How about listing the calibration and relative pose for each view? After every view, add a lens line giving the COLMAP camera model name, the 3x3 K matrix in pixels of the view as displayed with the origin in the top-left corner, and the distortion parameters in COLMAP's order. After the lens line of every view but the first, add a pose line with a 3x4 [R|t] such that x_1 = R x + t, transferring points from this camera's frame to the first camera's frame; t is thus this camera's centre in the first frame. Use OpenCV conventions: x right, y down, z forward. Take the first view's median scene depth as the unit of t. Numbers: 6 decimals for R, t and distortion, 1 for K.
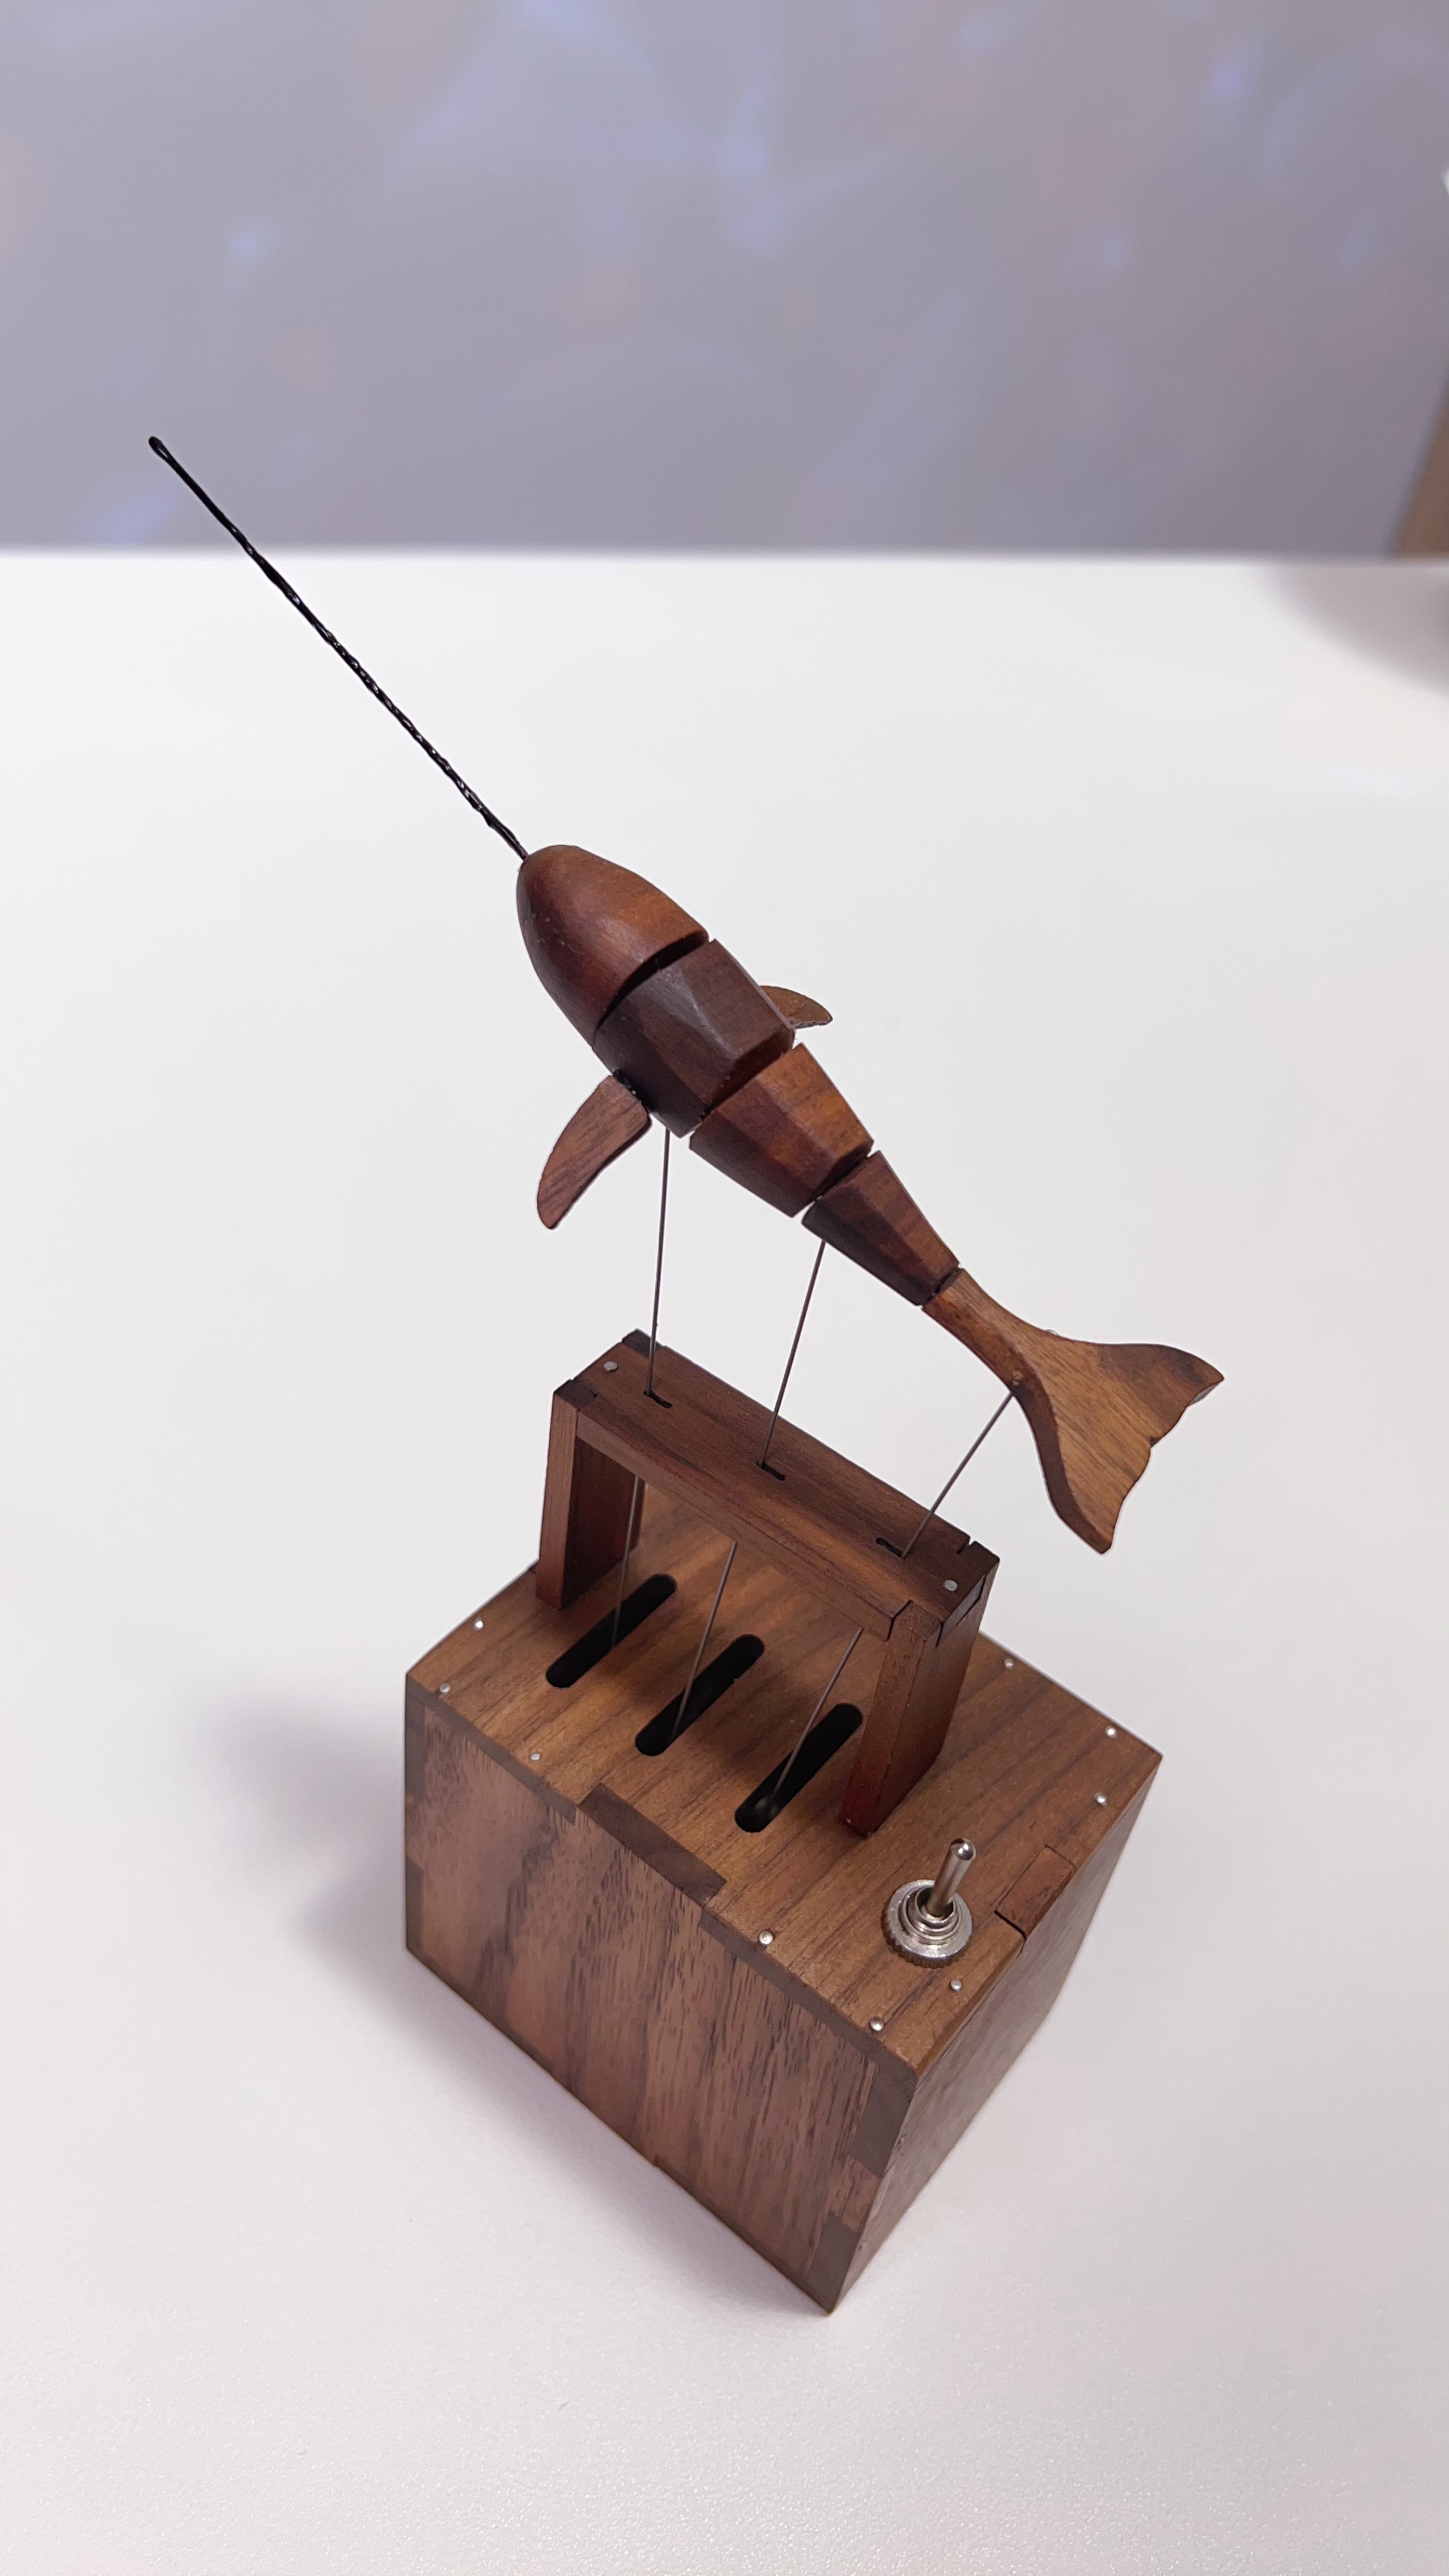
lens RADIAL K [[1874.3, 0, 724.5], [0, 1874.3, 1288.0], [0, 0, 1]] dist [0.107070, -0.436589]
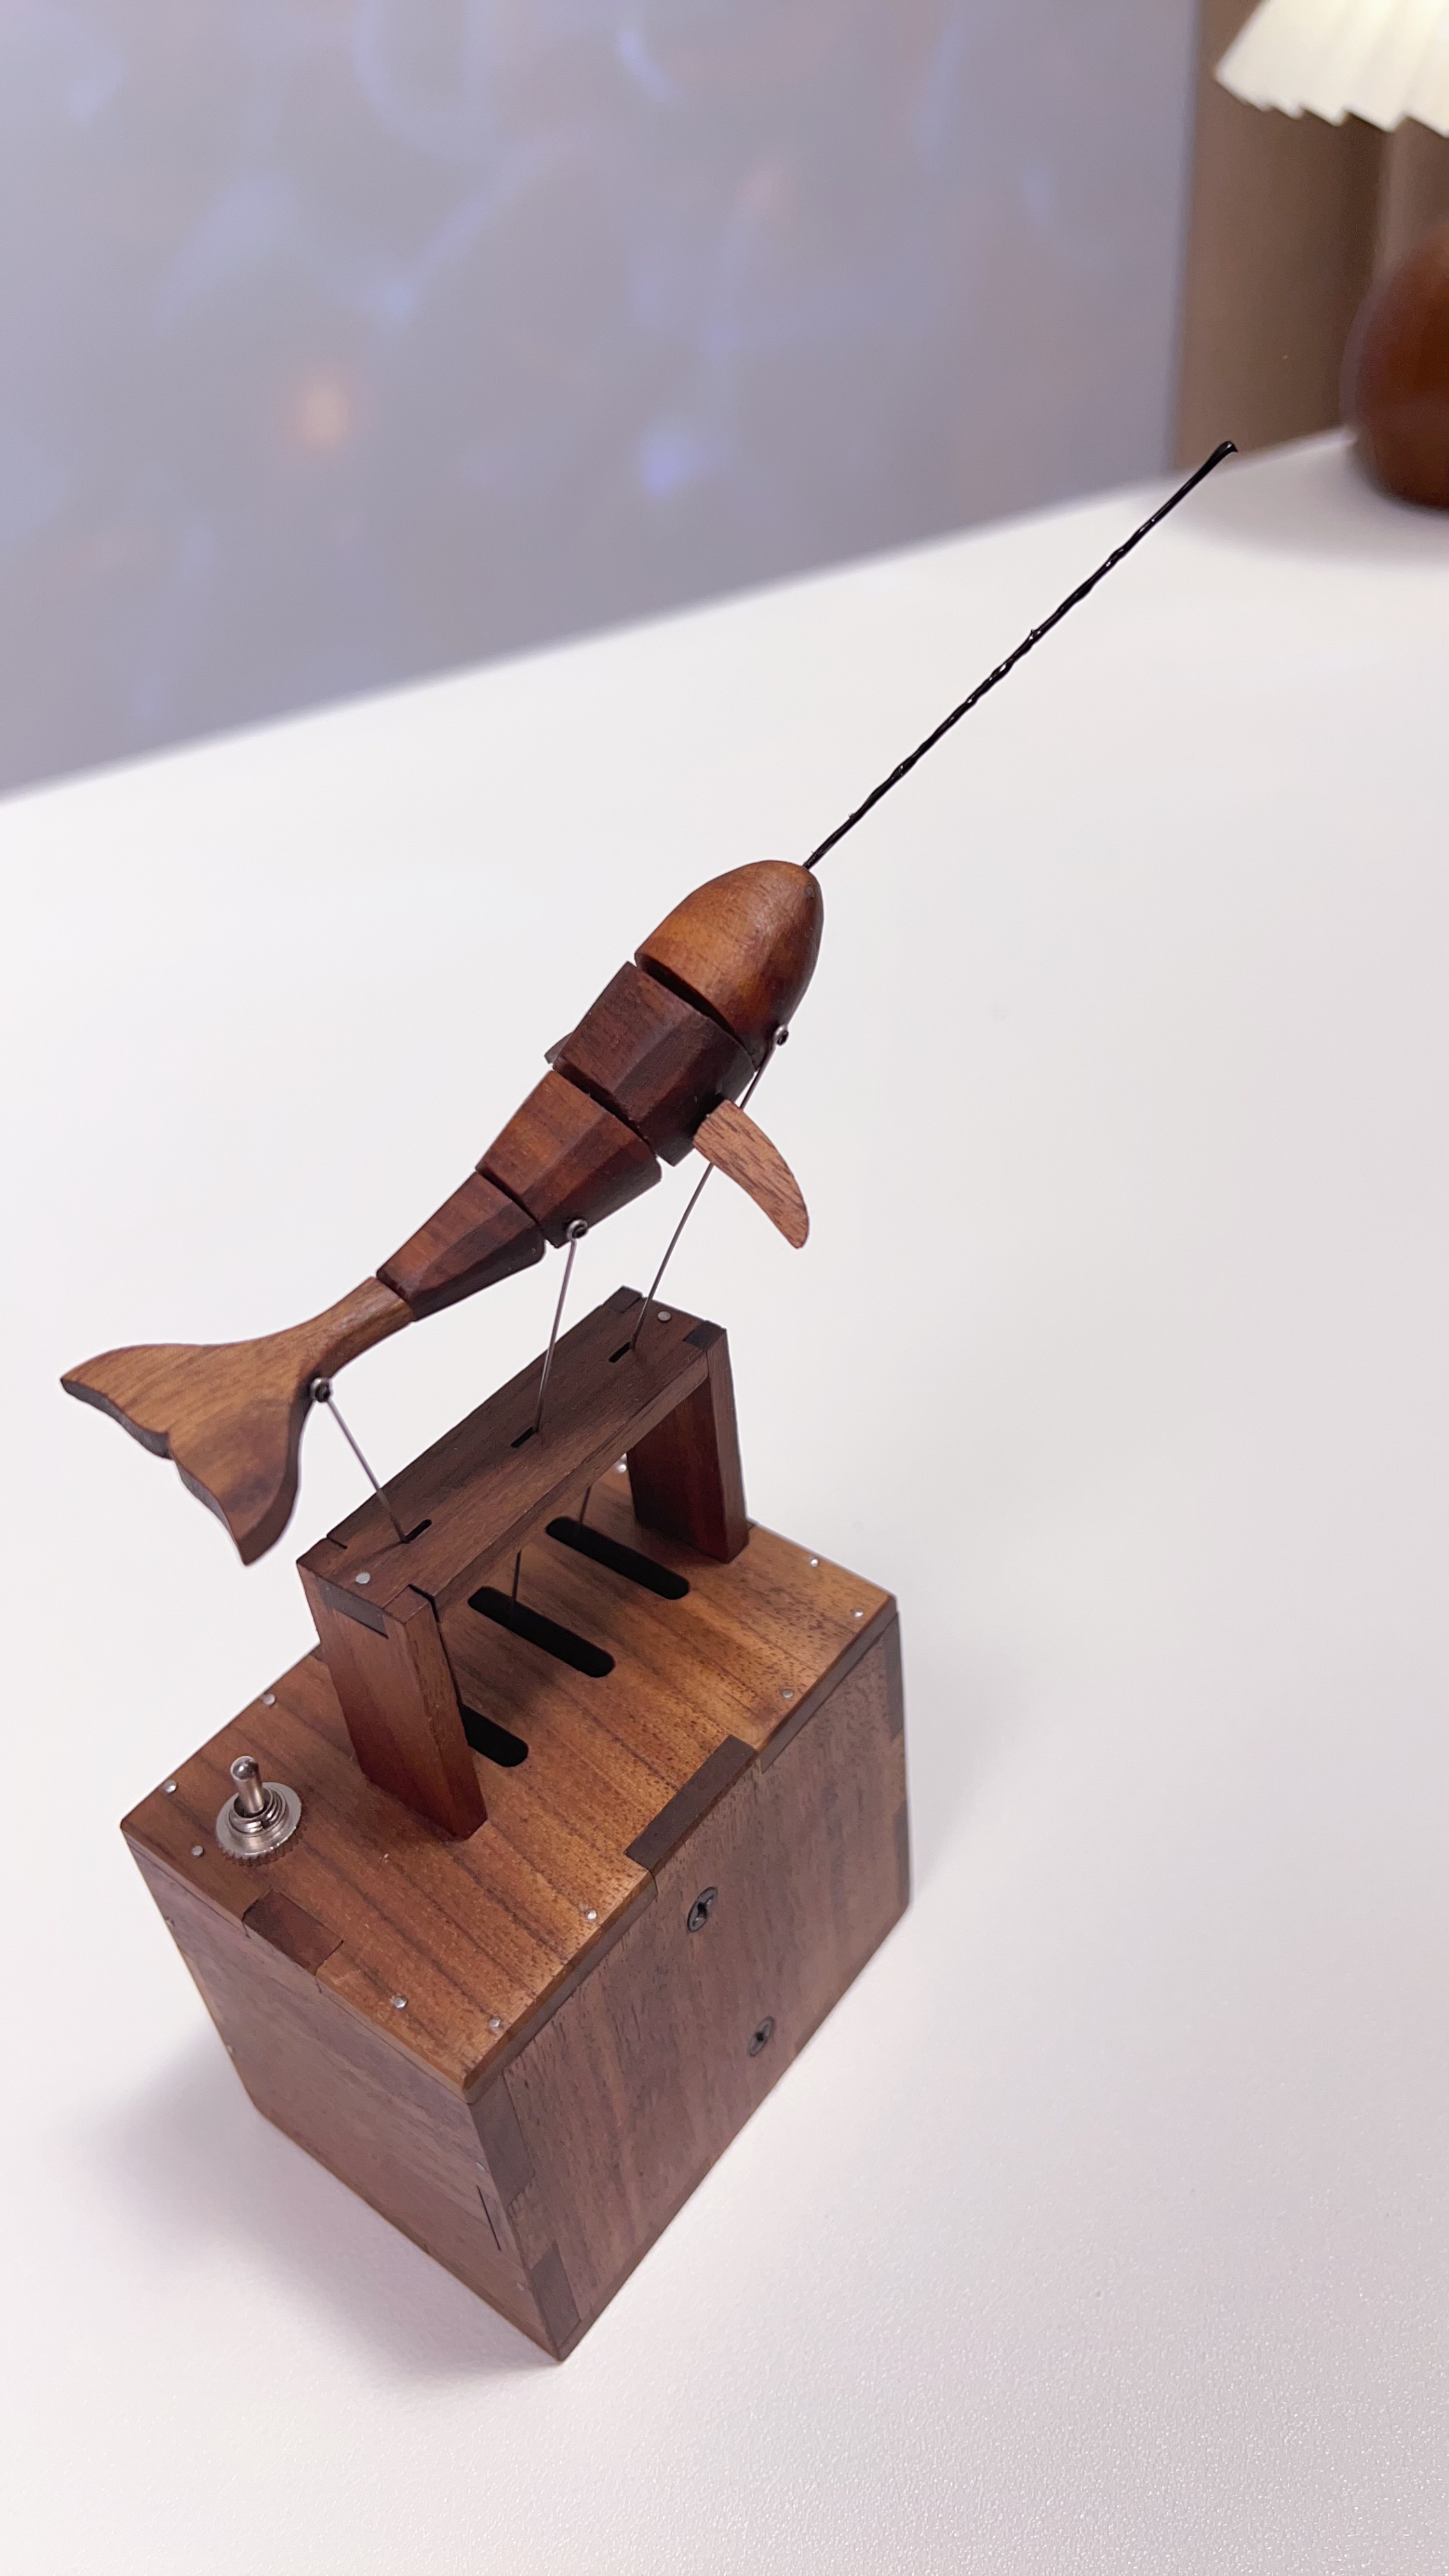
lens RADIAL K [[1874.3, 0, 724.5], [0, 1874.3, 1288.0], [0, 0, 1]] dist [0.107070, -0.436589]
pose [[0.002180, 0.537190, -0.843459, 0.768697], [-0.586267, 0.683988, 0.434110, -0.419239], [0.810115, 0.493545, 0.316428, 0.712464]]
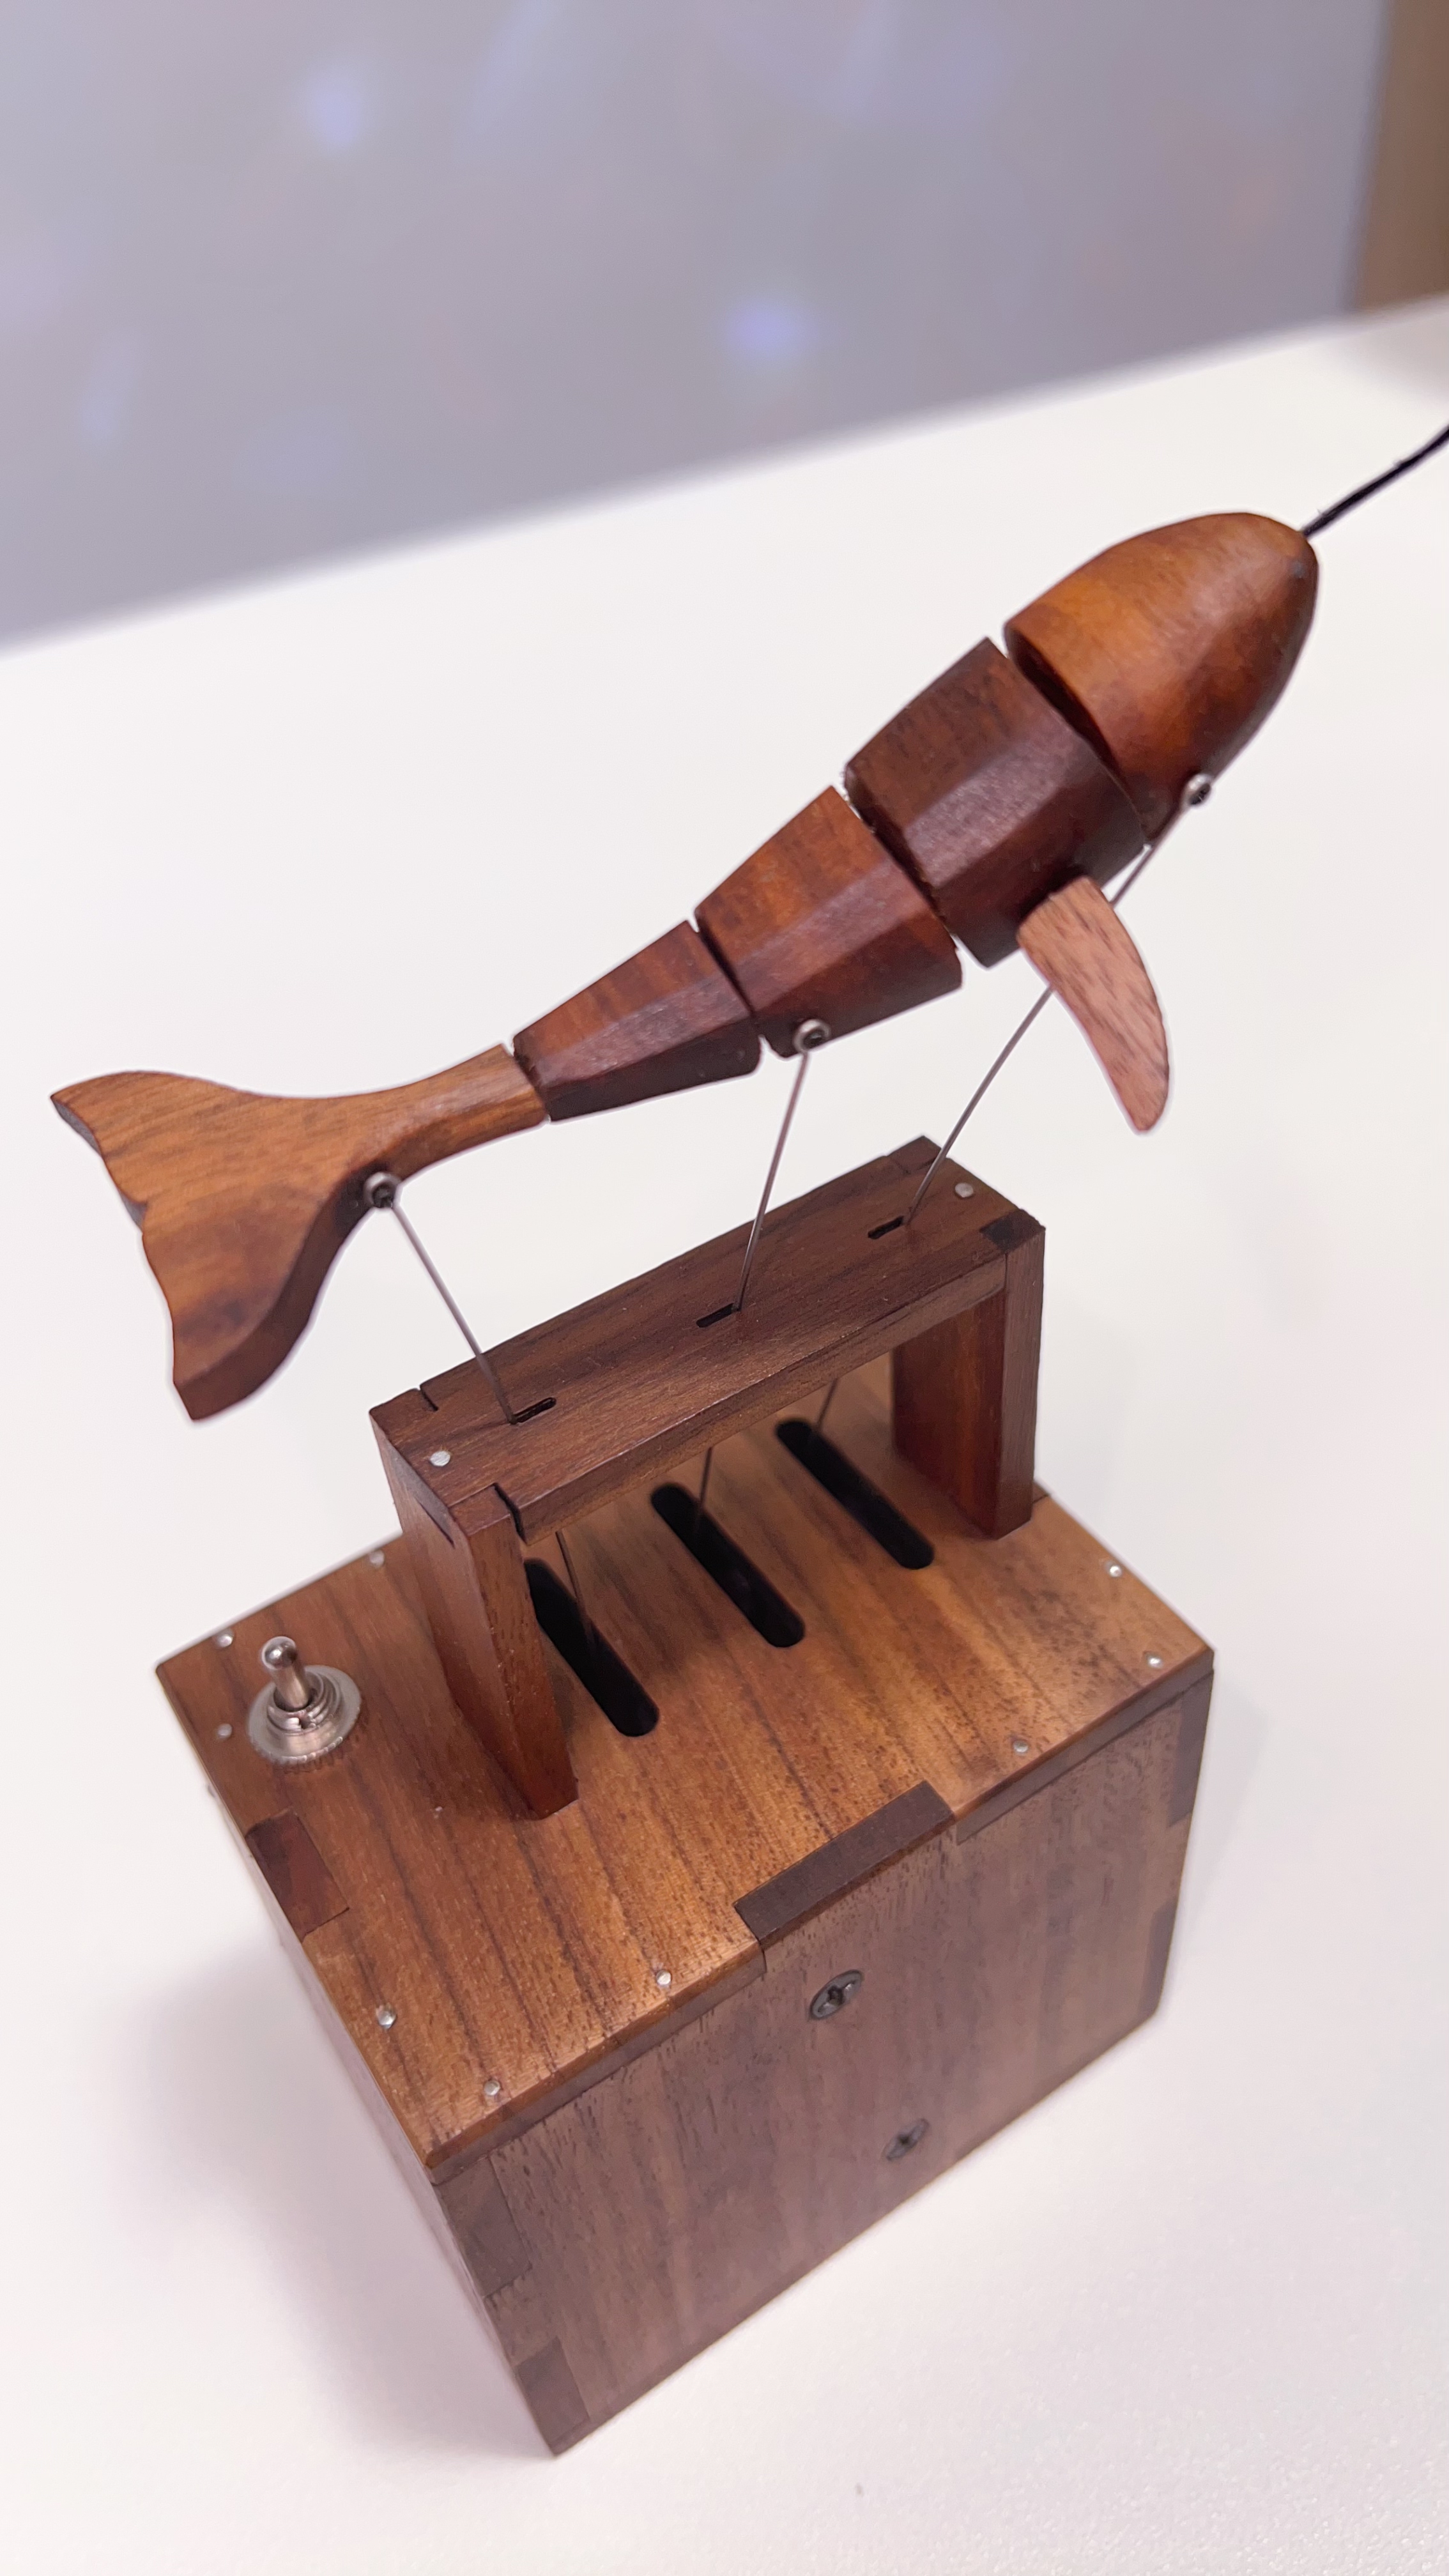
lens RADIAL K [[1900.2, 0, 724.5], [0, 1900.2, 1288.0], [0, 0, 1]] dist [0.072169, -0.279418]
pose [[-0.321146, 0.575439, -0.752153, 0.519327], [-0.584965, 0.504066, 0.635400, -0.336944], [0.744769, 0.644040, 0.174733, 0.841686]]
